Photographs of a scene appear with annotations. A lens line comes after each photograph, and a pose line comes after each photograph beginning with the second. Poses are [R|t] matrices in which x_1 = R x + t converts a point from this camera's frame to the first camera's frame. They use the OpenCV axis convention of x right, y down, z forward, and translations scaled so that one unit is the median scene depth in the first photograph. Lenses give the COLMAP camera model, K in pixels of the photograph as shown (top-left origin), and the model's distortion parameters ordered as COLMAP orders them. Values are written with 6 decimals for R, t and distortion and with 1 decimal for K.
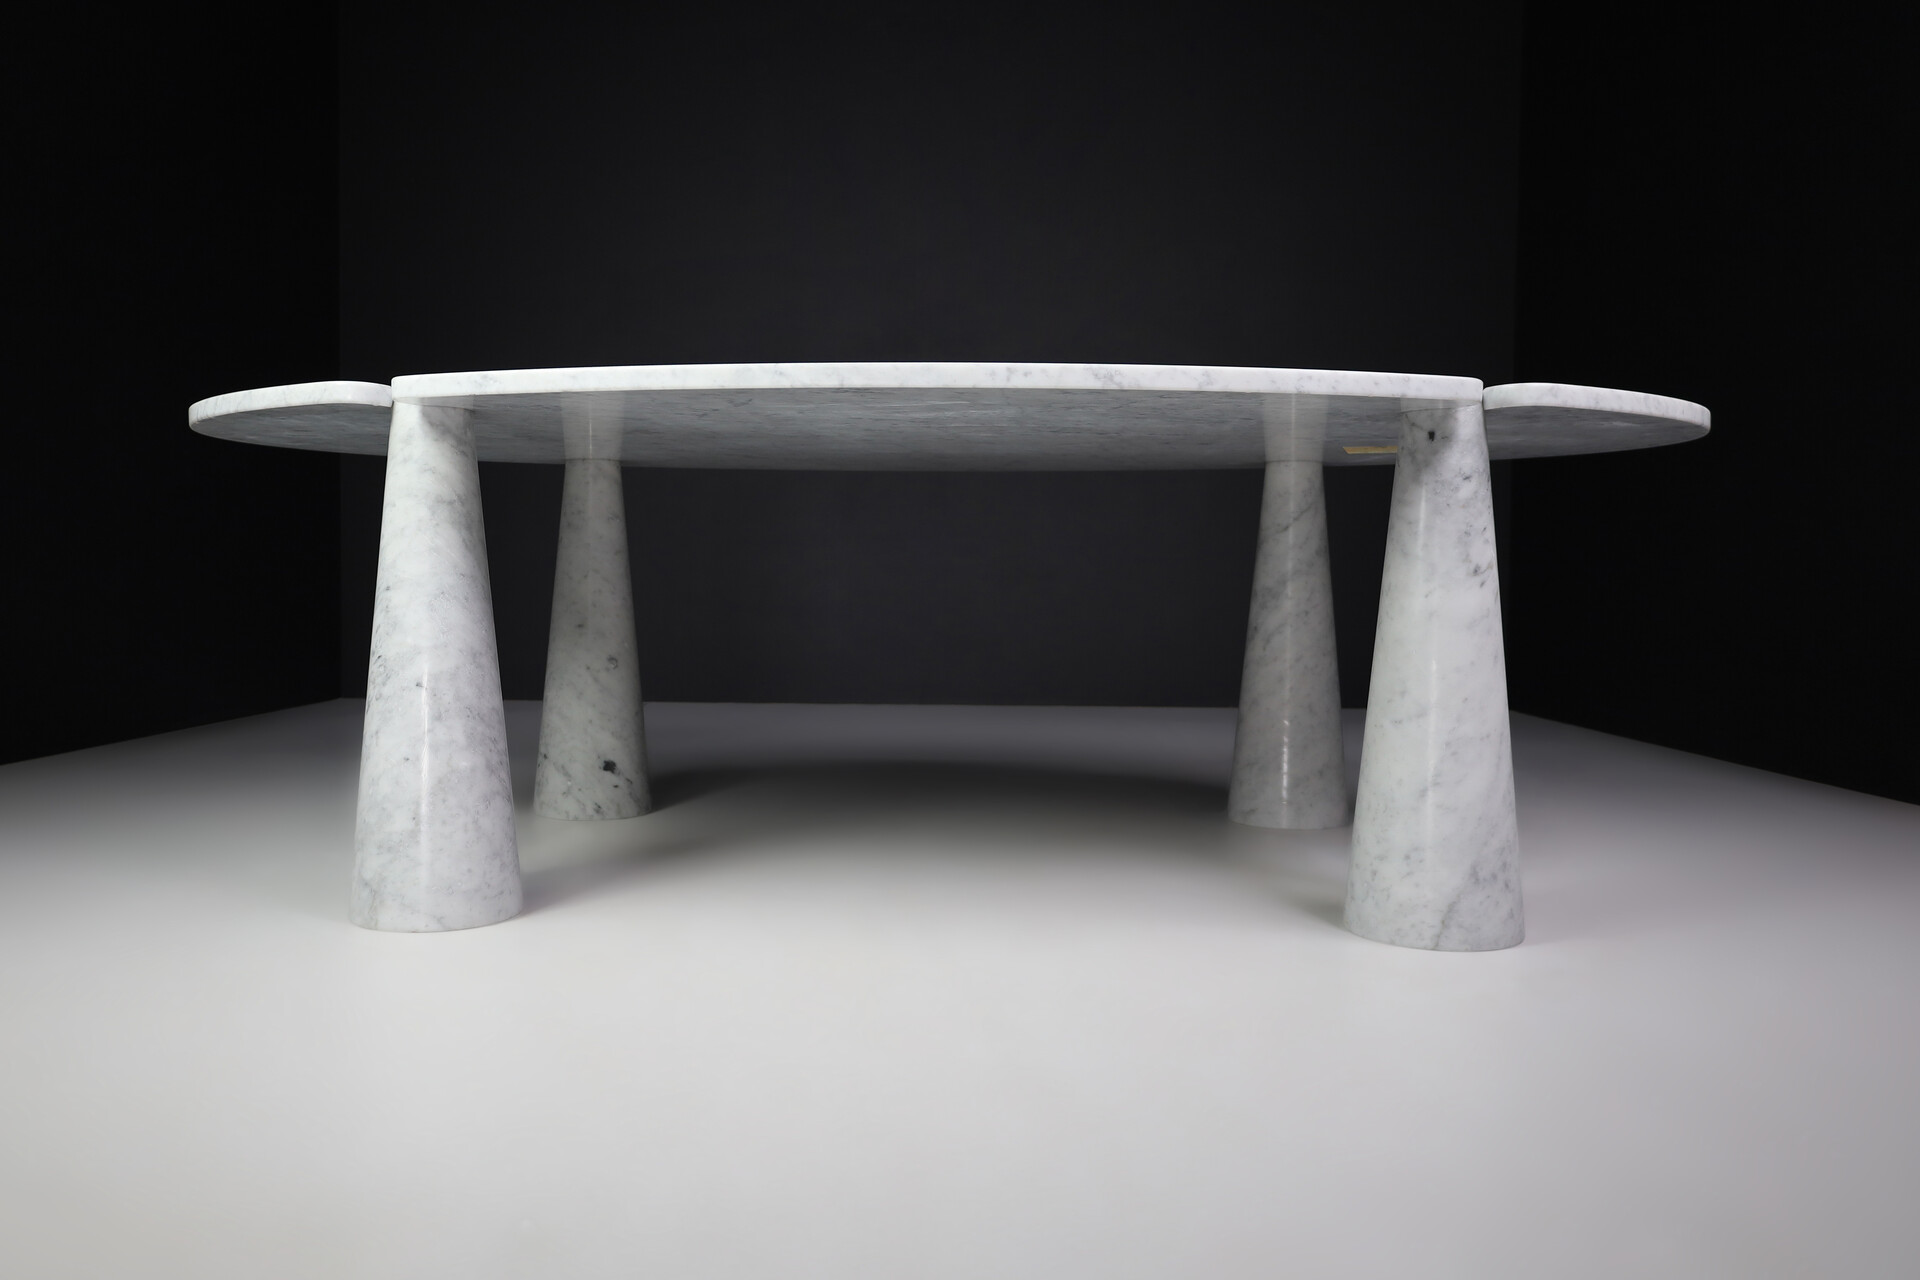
lens RADIAL K [[1448.8, 0, 885.6], [0, 1448.8, 638.3], [0, 0, 1]] dist [0.000479, 0.000879]
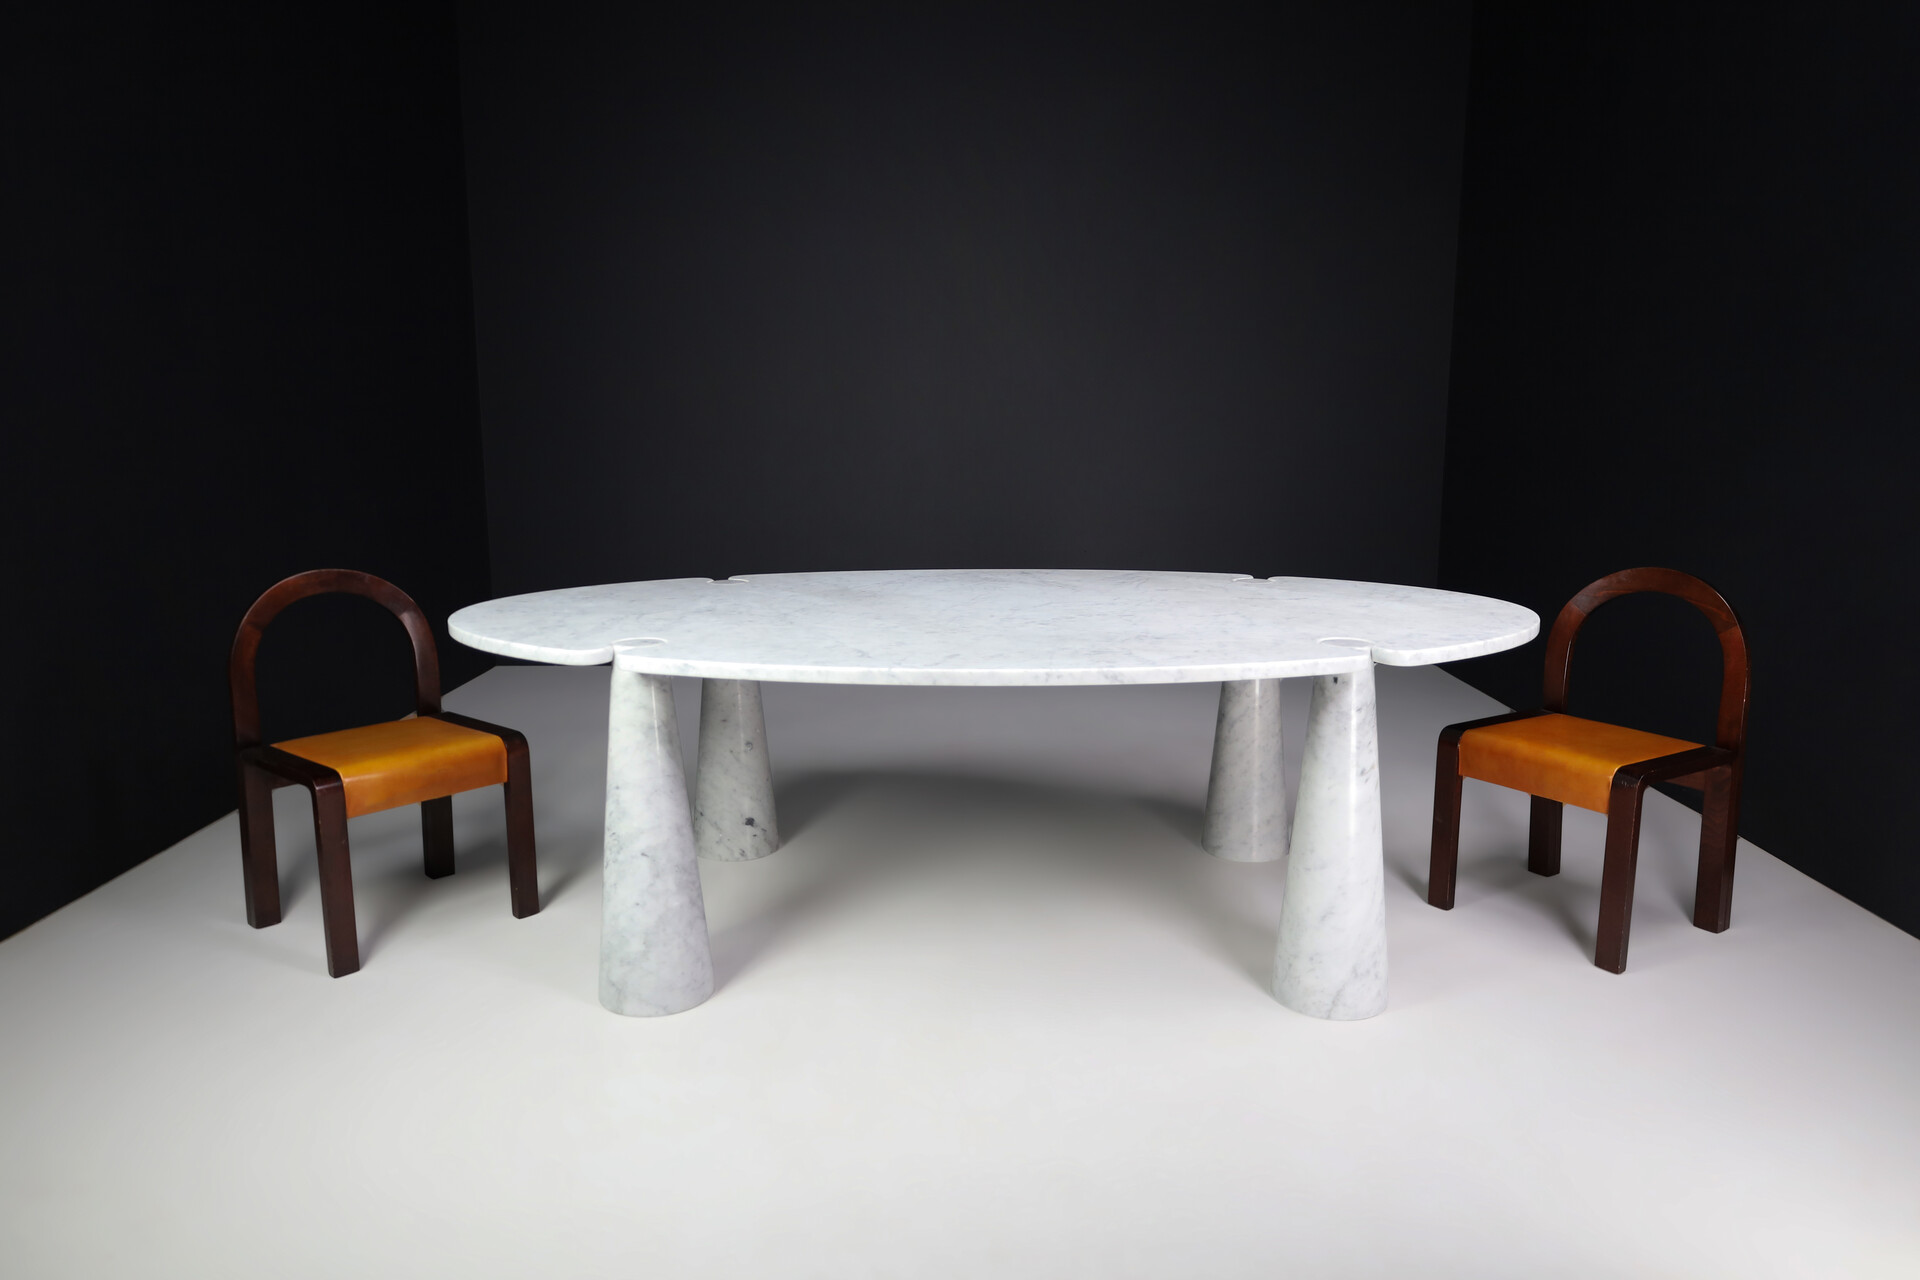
lens RADIAL K [[1288.0, 0, 952.7], [0, 1288.0, 648.8], [0, 0, 1]] dist [0.005269, 0.000531]
pose [[0.999585, -0.017356, 0.023010, -0.036706], [0.013969, 0.990060, 0.139948, -0.350222], [-0.025211, -0.139568, 0.989891, -0.263612]]
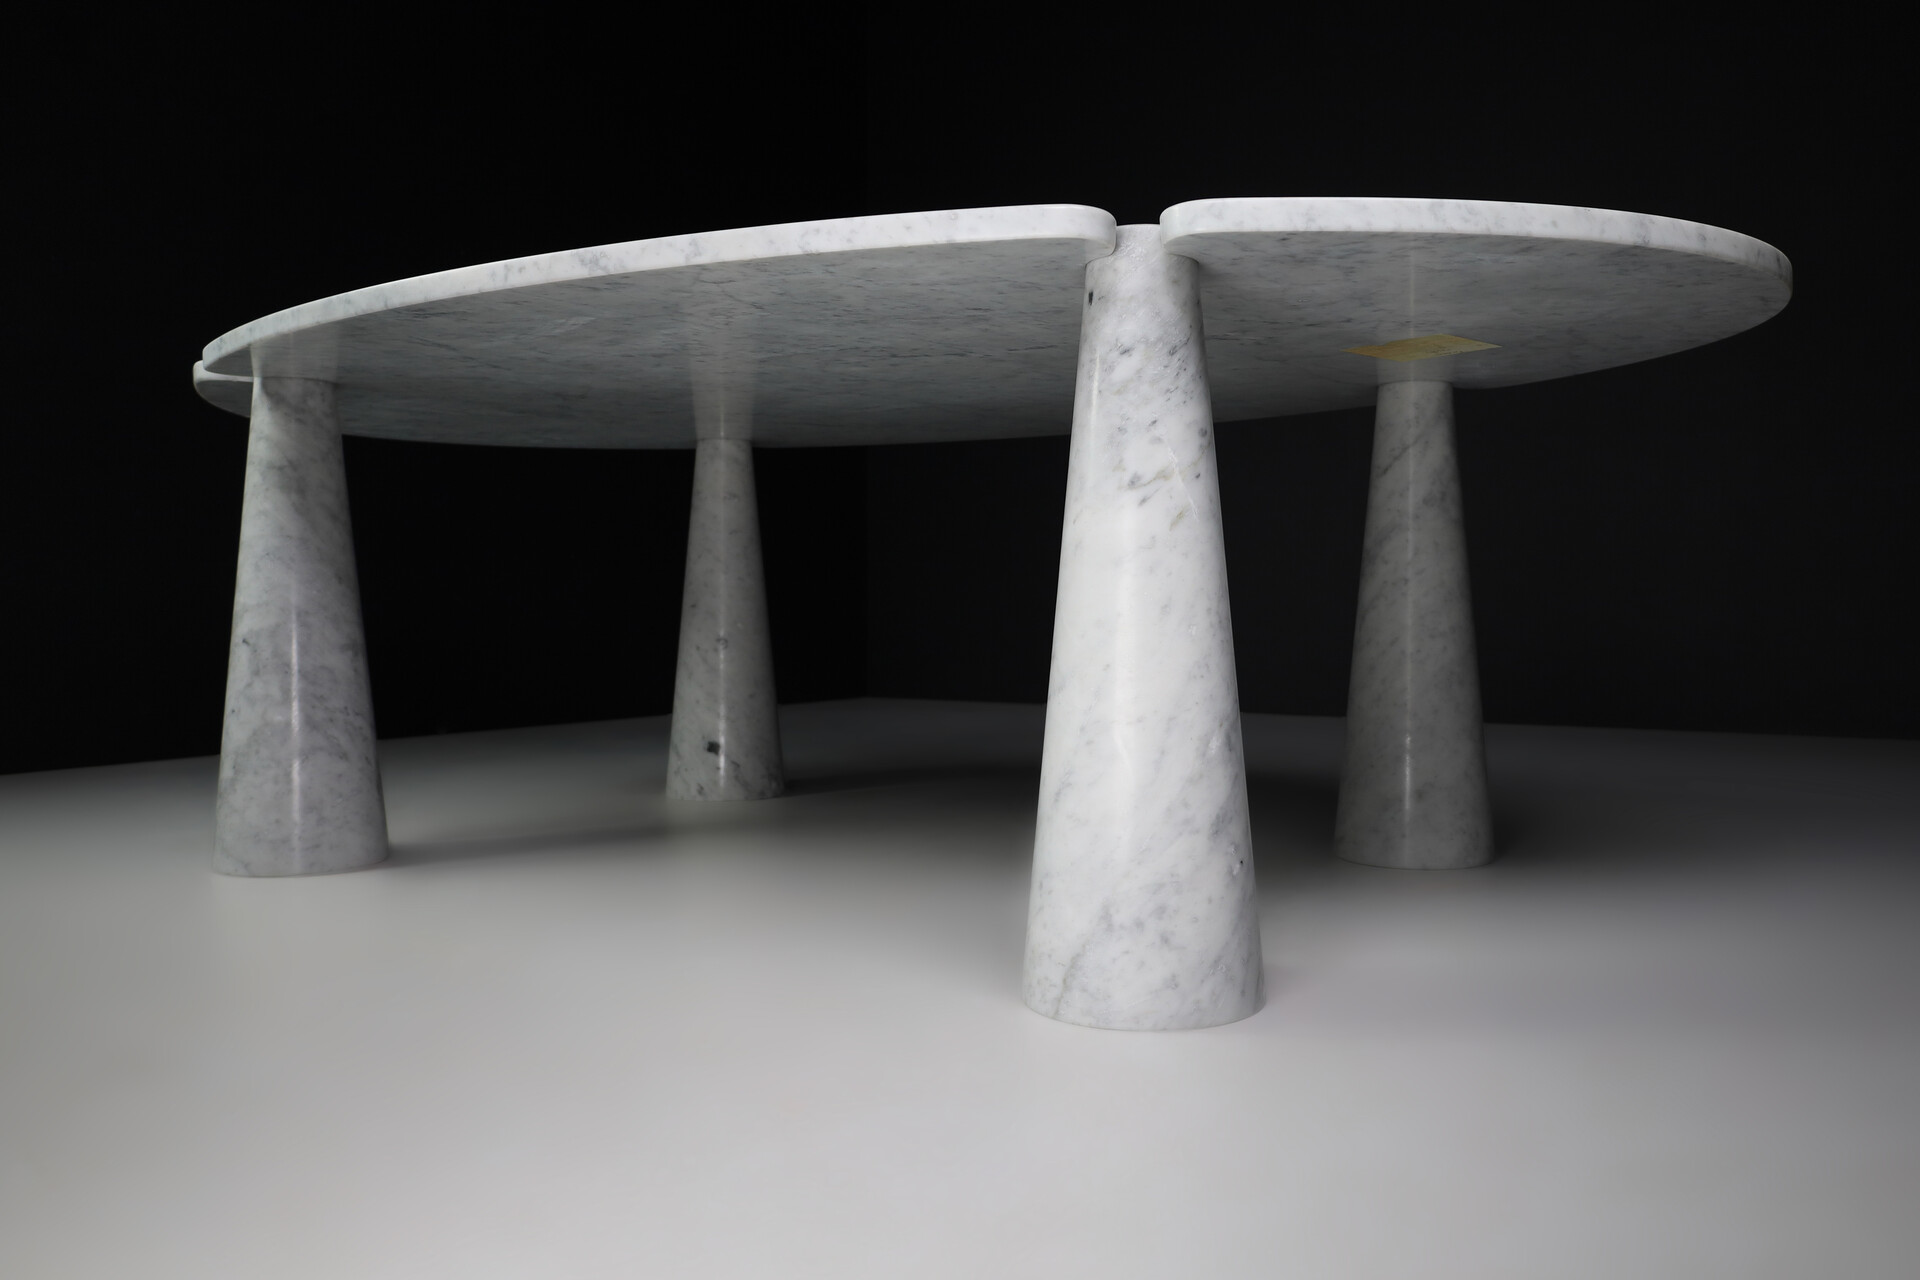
lens RADIAL K [[1416.4, 0, 1012.6], [0, 1416.4, 633.7], [0, 0, 1]] dist [0.002647, 0.001446]
pose [[0.876081, 0.002589, -0.482158, 0.666000], [-0.013897, 0.999706, -0.019881, 0.039461], [0.481964, 0.024118, 0.875859, 0.365296]]
